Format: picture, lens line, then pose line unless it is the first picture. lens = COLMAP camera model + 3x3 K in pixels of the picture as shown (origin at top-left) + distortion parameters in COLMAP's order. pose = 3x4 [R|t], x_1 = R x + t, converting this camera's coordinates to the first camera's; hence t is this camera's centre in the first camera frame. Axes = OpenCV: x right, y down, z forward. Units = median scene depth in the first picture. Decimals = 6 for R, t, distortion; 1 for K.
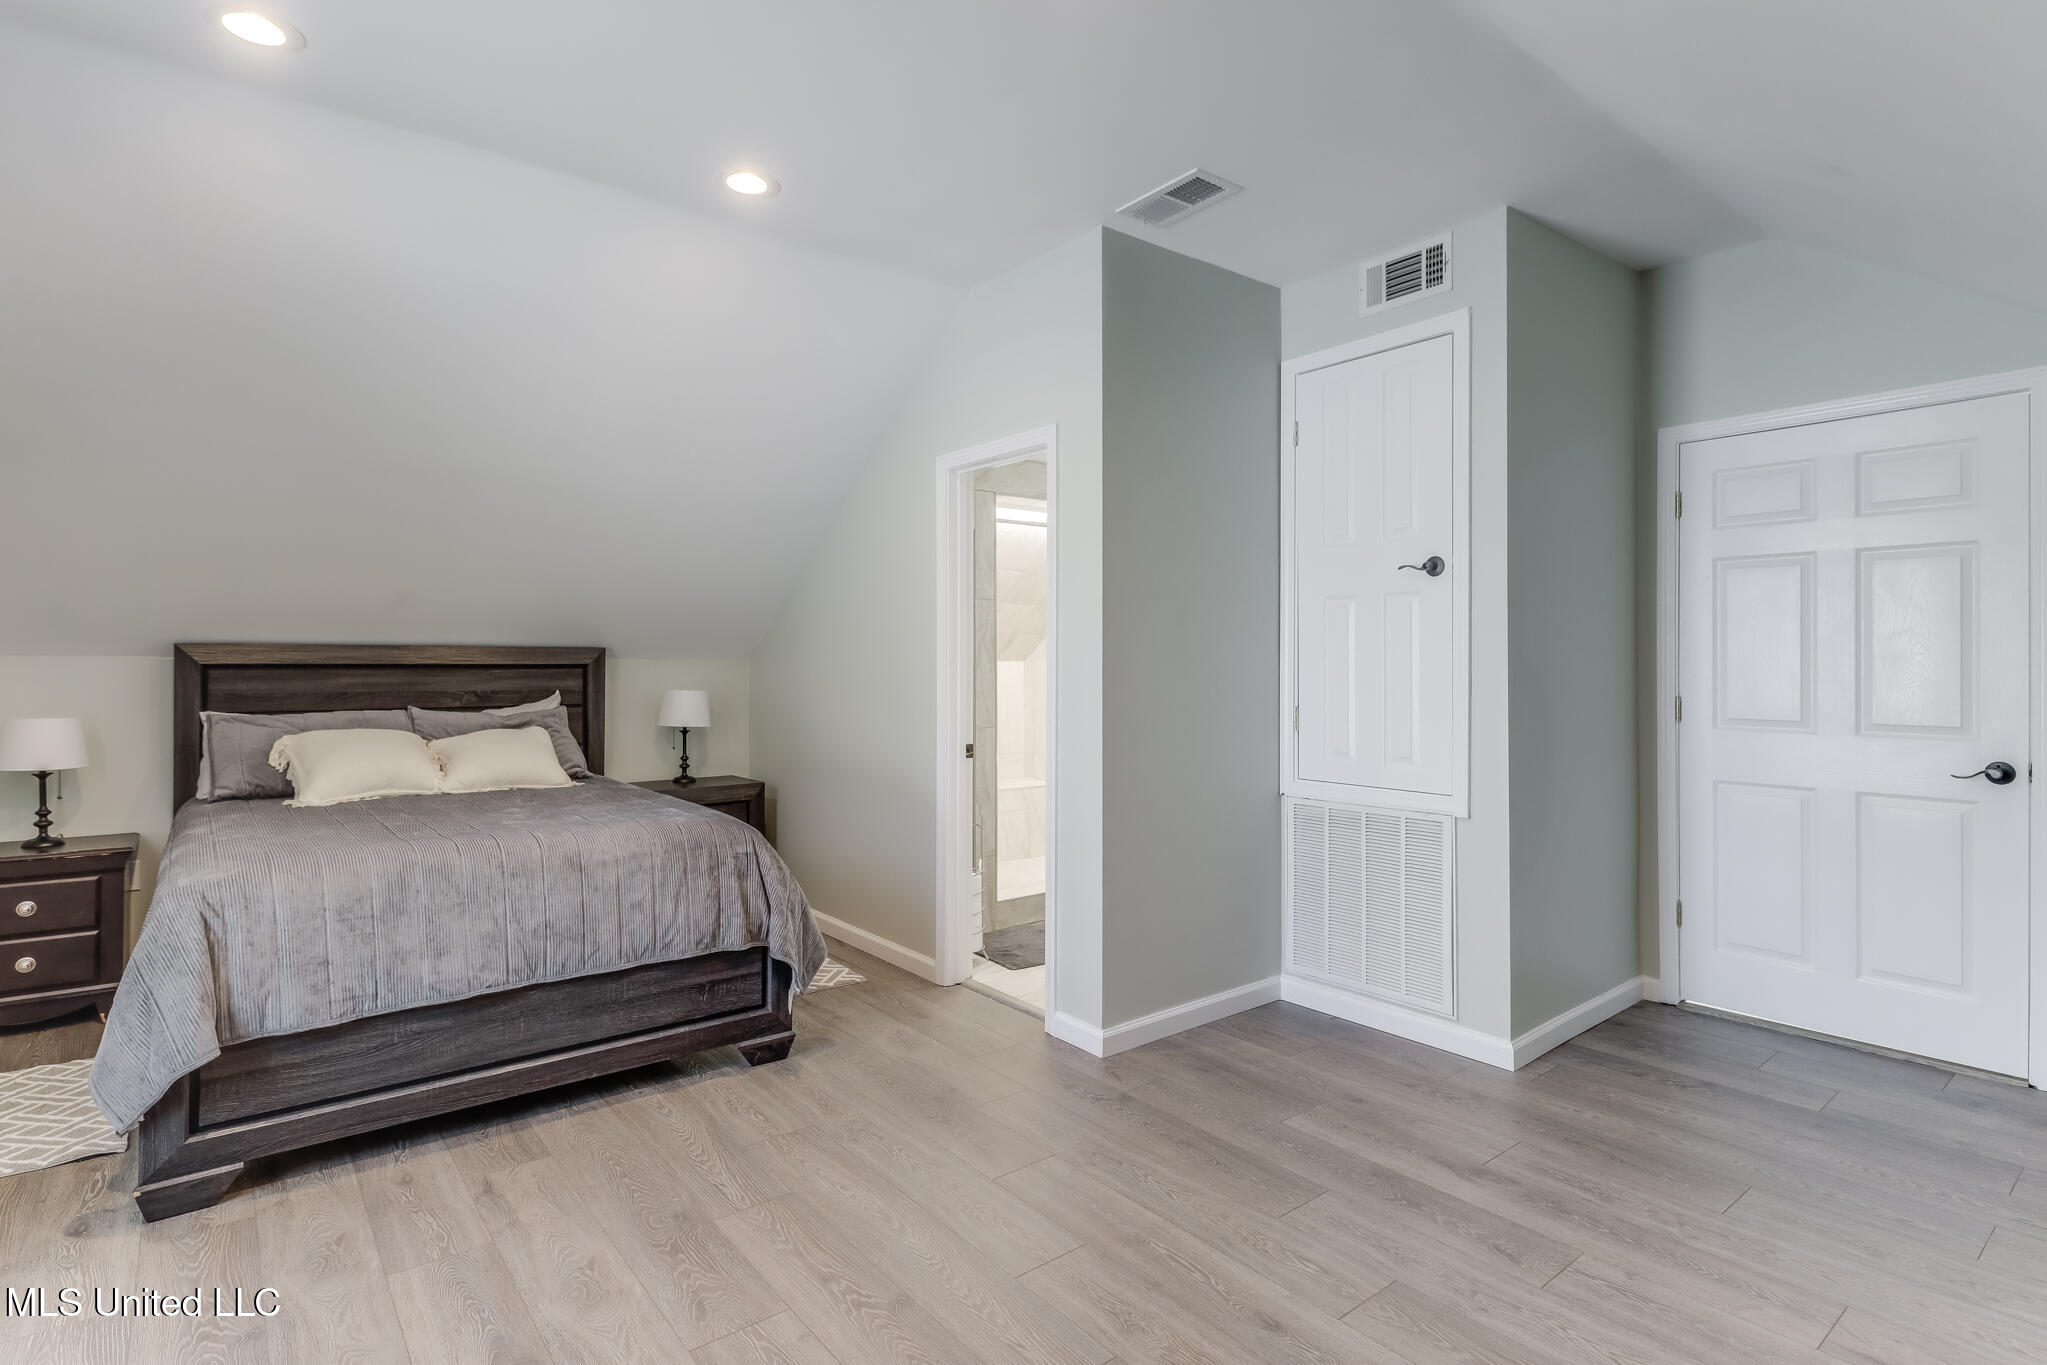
lens RADIAL K [[1036.5, 0, 1020.2], [0, 1036.5, 663.5], [0, 0, 1]] dist [0.004139, 0.000135]
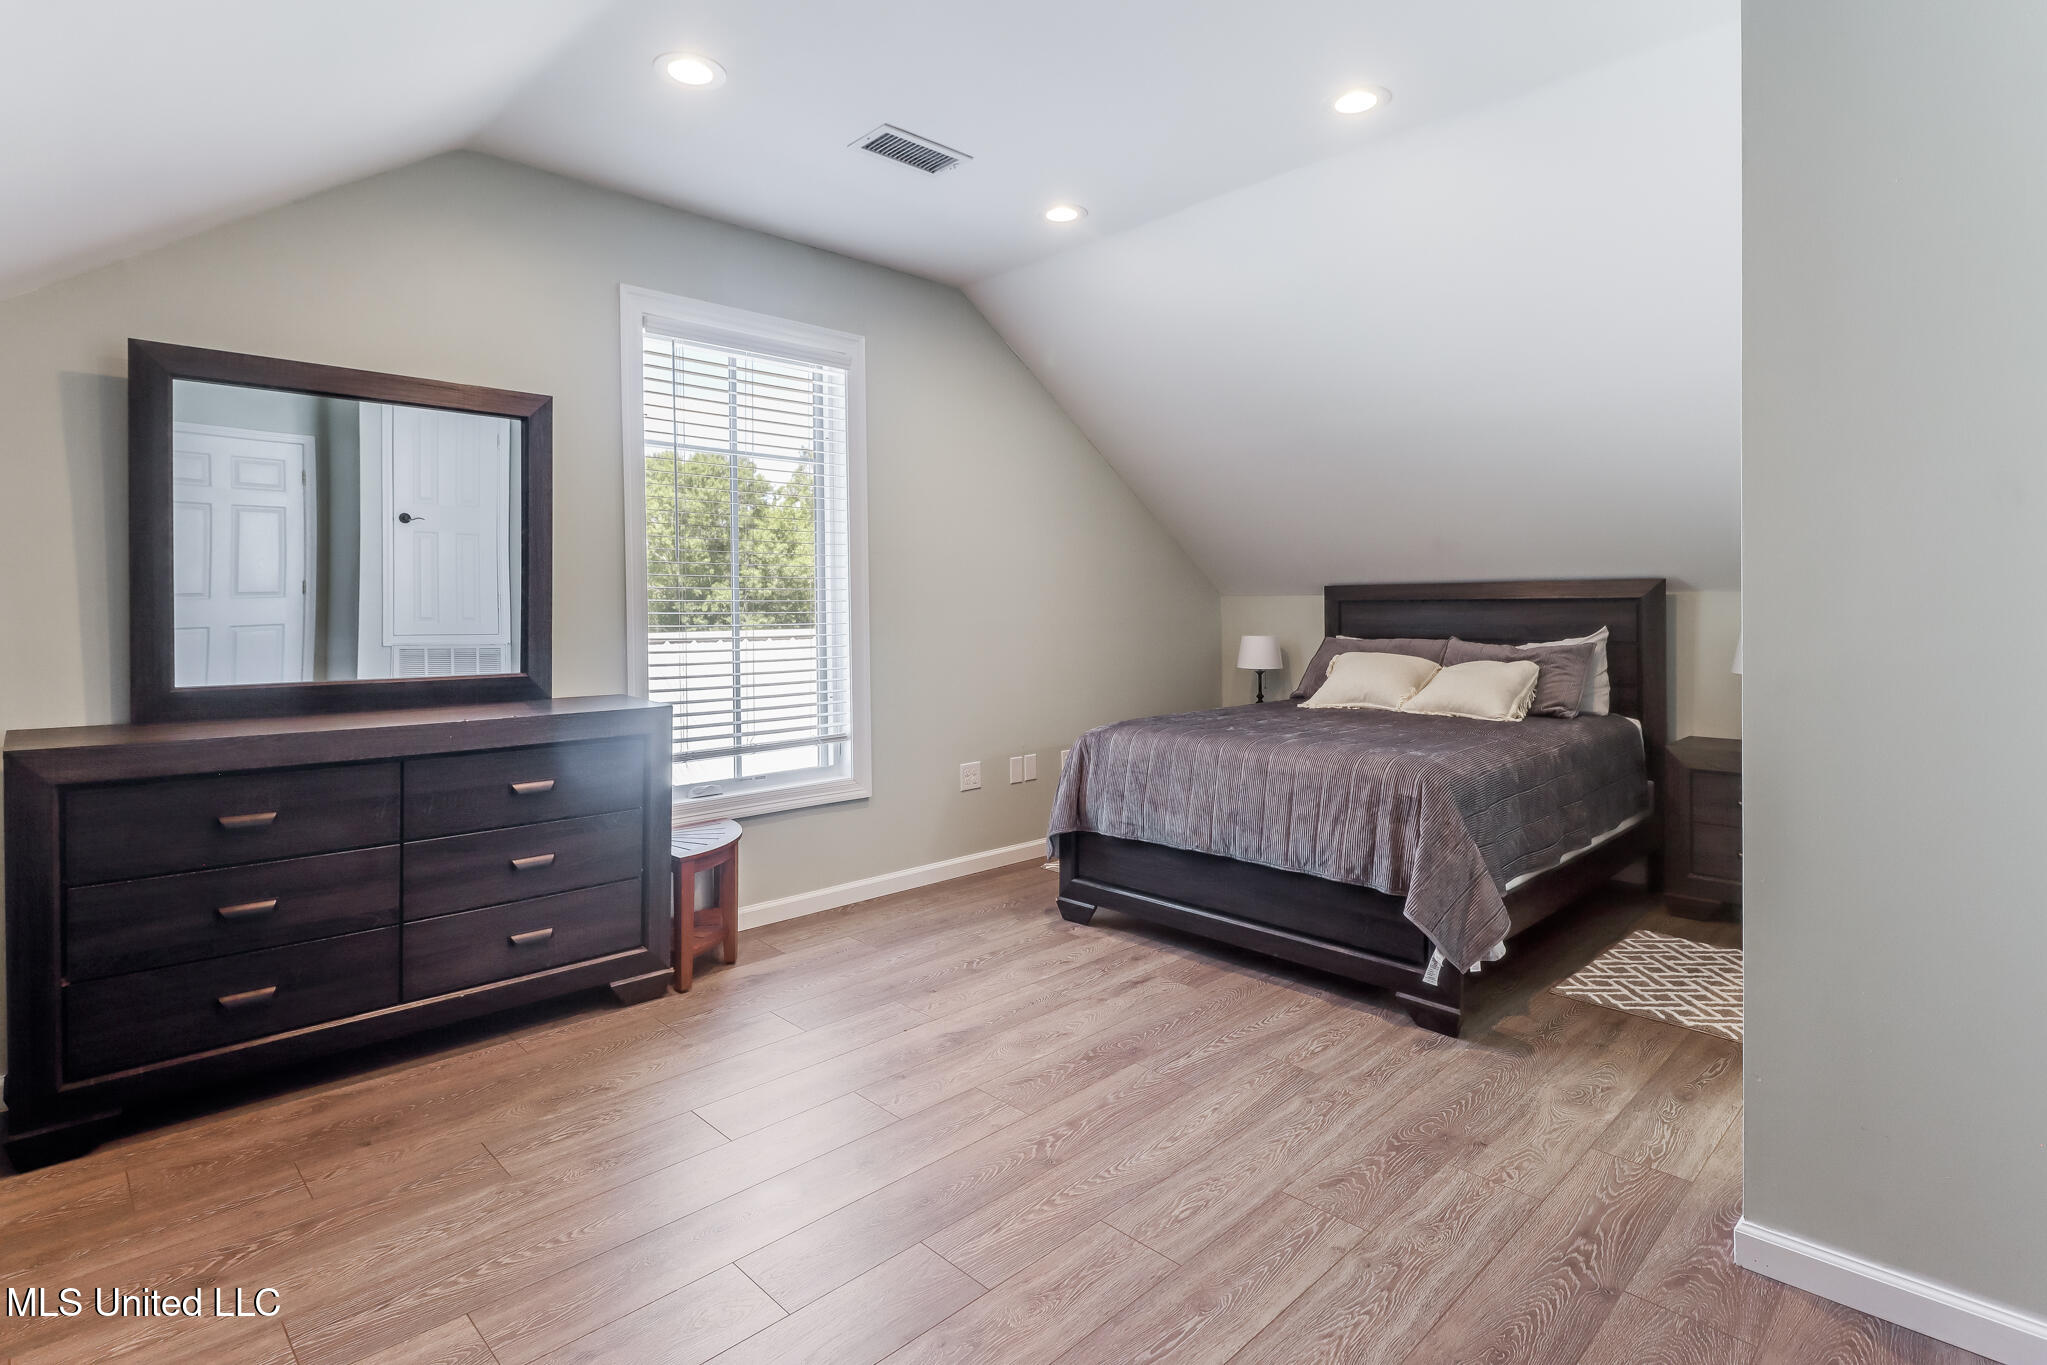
lens RADIAL K [[1036.5, 0, 1020.2], [0, 1036.5, 663.5], [0, 0, 1]] dist [0.004139, 0.000135]
pose [[0.084304, 0.054067, -0.994972, 0.679036], [0.004295, 0.998498, 0.054623, 0.010888], [0.996431, -0.008878, 0.083945, 0.616678]]
